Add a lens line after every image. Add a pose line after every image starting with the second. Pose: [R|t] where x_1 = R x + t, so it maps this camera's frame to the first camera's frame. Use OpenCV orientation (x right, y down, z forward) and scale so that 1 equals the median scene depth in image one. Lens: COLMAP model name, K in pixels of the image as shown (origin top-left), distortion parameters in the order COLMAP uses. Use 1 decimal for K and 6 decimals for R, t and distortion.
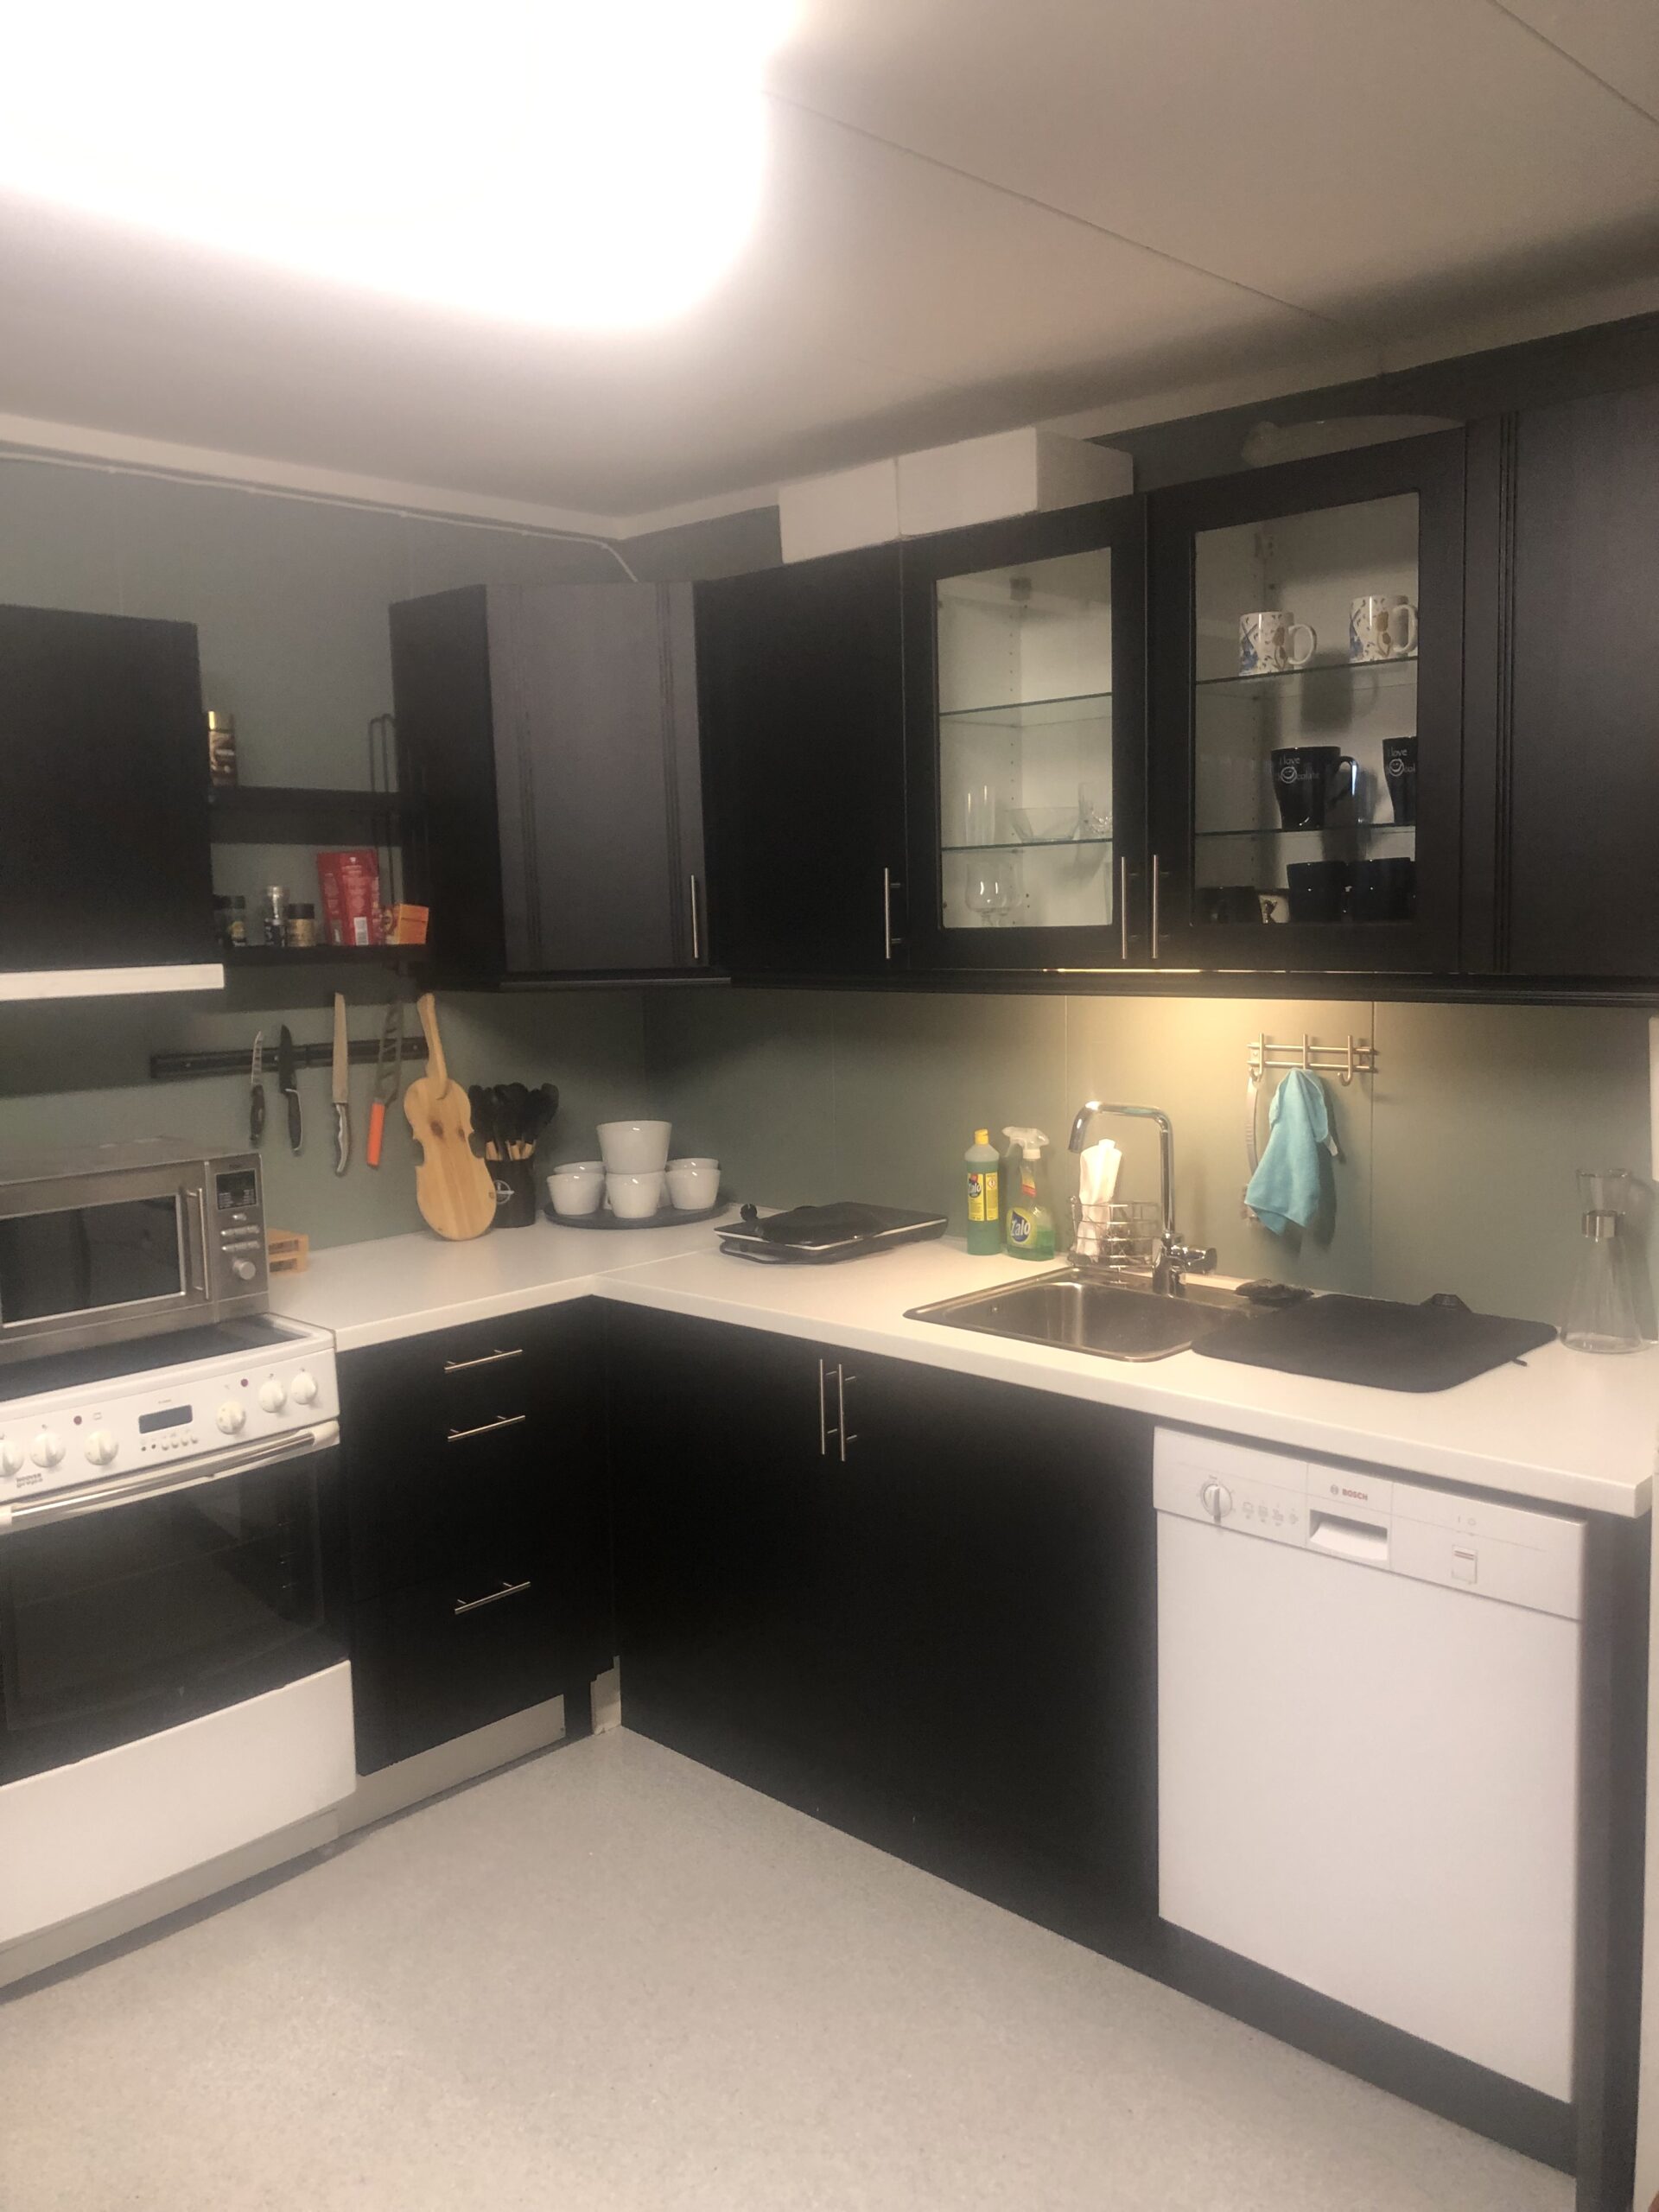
lens RADIAL K [[1821.8, 0, 826.5], [0, 1821.8, 1108.5], [0, 0, 1]] dist [0.034372, -0.013683]
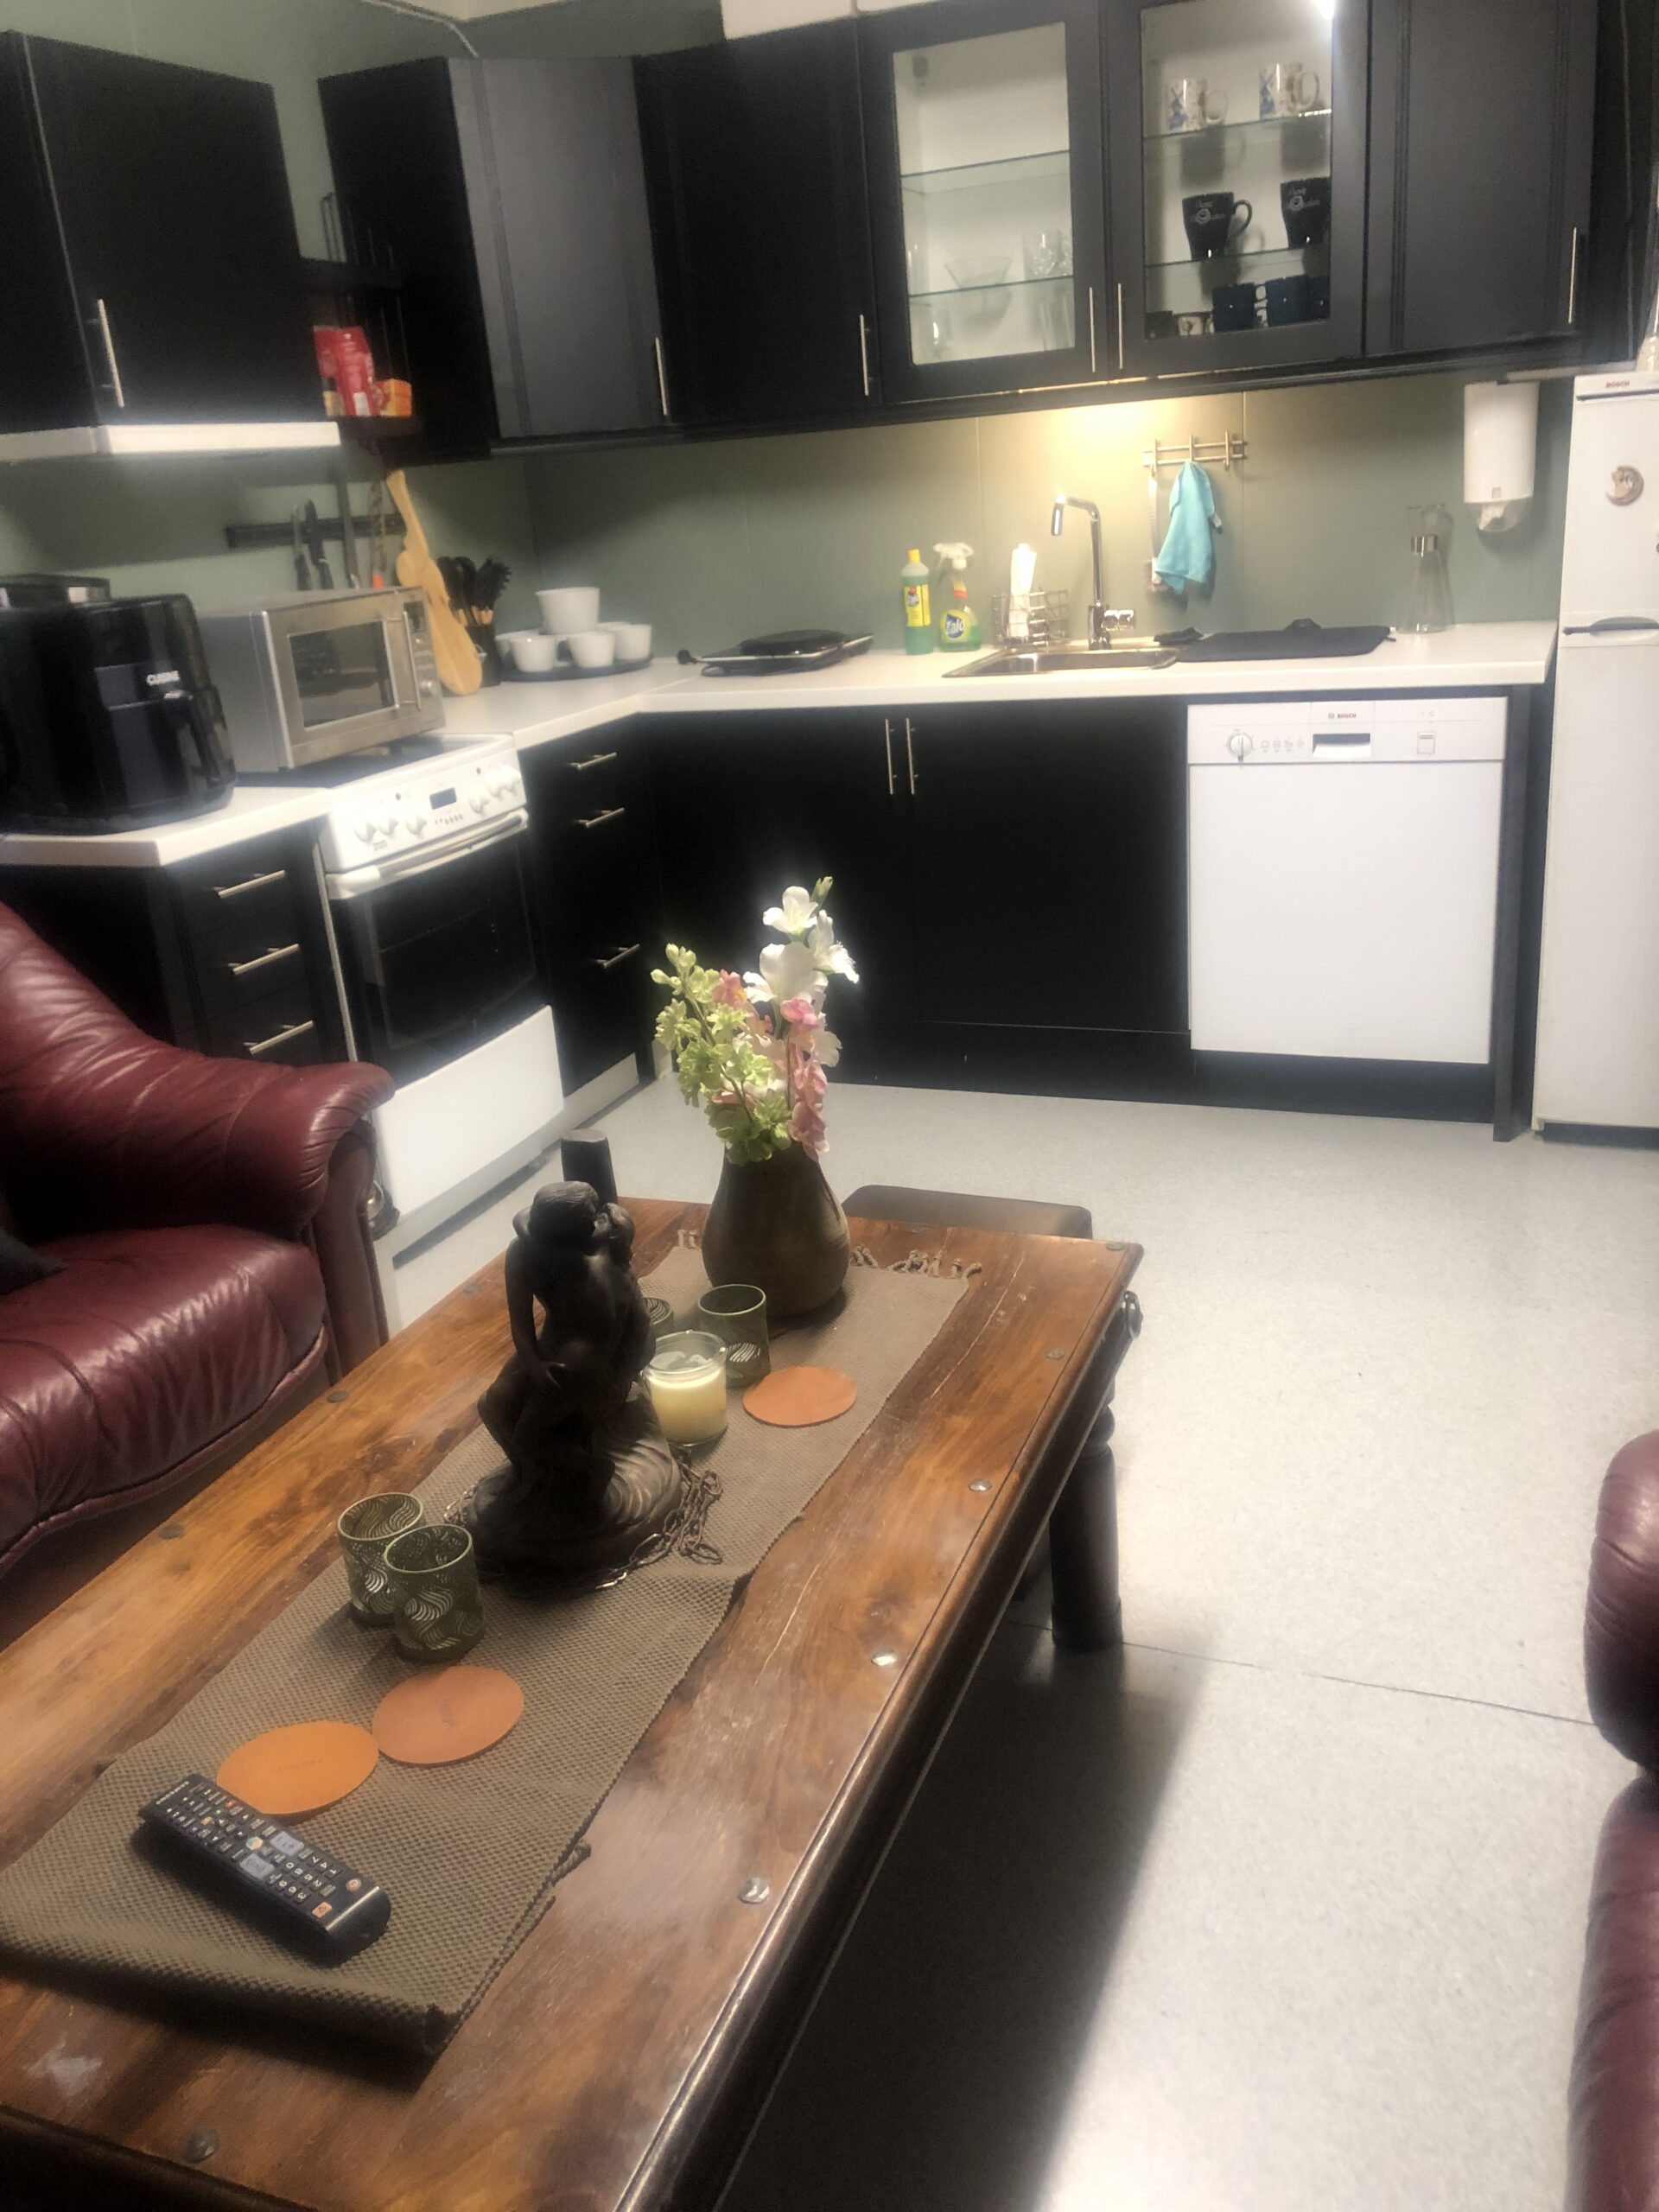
lens RADIAL K [[1821.8, 0, 840.0], [0, 1821.8, 1108.1], [0, 0, 1]] dist [0.034372, -0.013683]
pose [[0.927203, -0.170473, 0.333517, -0.497170], [0.099404, 0.970489, 0.219704, 0.115068], [-0.361129, -0.170557, 0.916786, -0.216192]]
